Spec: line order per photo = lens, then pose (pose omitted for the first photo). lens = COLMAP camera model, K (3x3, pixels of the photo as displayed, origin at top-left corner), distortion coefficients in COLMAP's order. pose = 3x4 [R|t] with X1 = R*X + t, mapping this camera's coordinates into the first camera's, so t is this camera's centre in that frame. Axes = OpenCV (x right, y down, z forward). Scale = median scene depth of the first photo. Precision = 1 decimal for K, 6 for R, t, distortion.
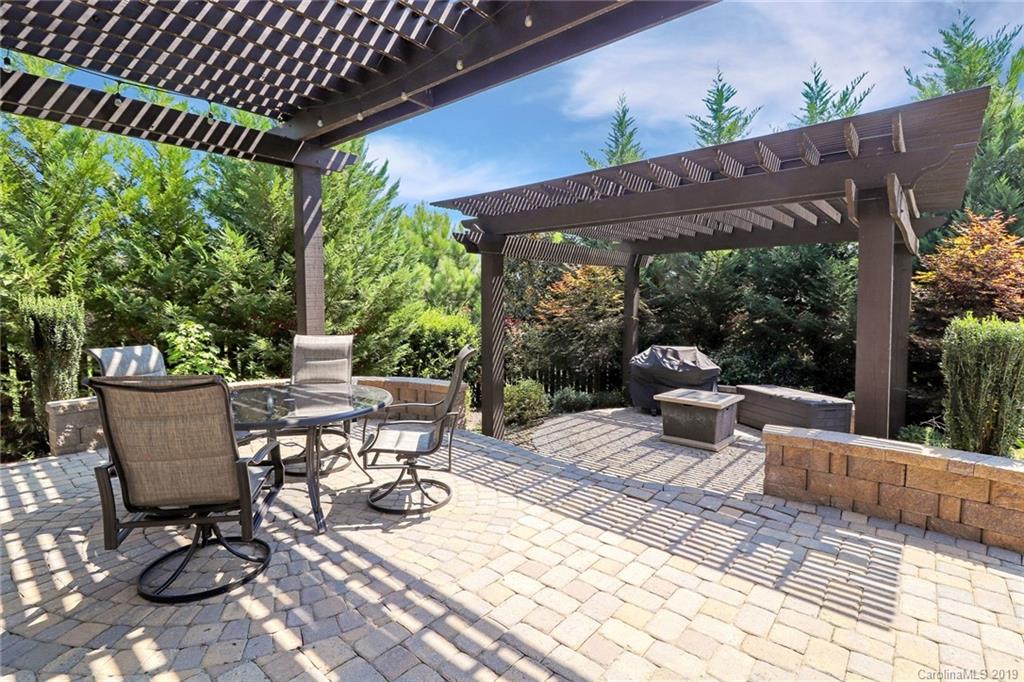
lens RADIAL K [[487.9, 0, 525.7], [0, 487.9, 305.9], [0, 0, 1]] dist [-0.016494, -0.000797]
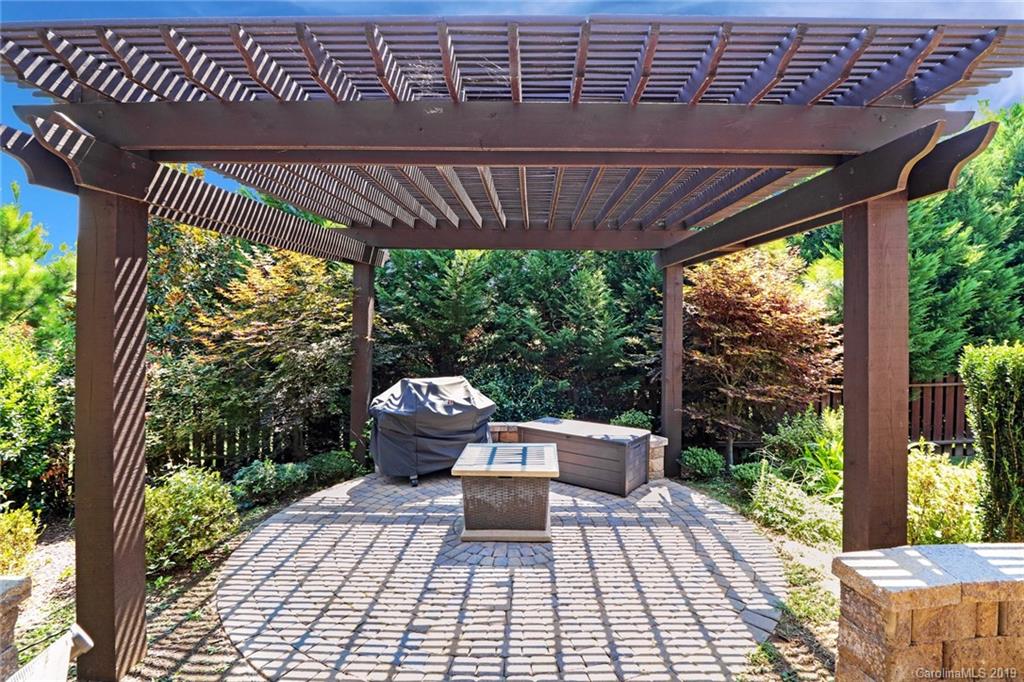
lens RADIAL K [[487.9, 0, 525.7], [0, 487.9, 305.9], [0, 0, 1]] dist [-0.016494, -0.000797]
pose [[0.772038, 0.013869, 0.635425, -0.040316], [0.000765, 0.999741, -0.022750, -0.005758], [-0.635576, 0.018050, 0.771827, 0.332789]]
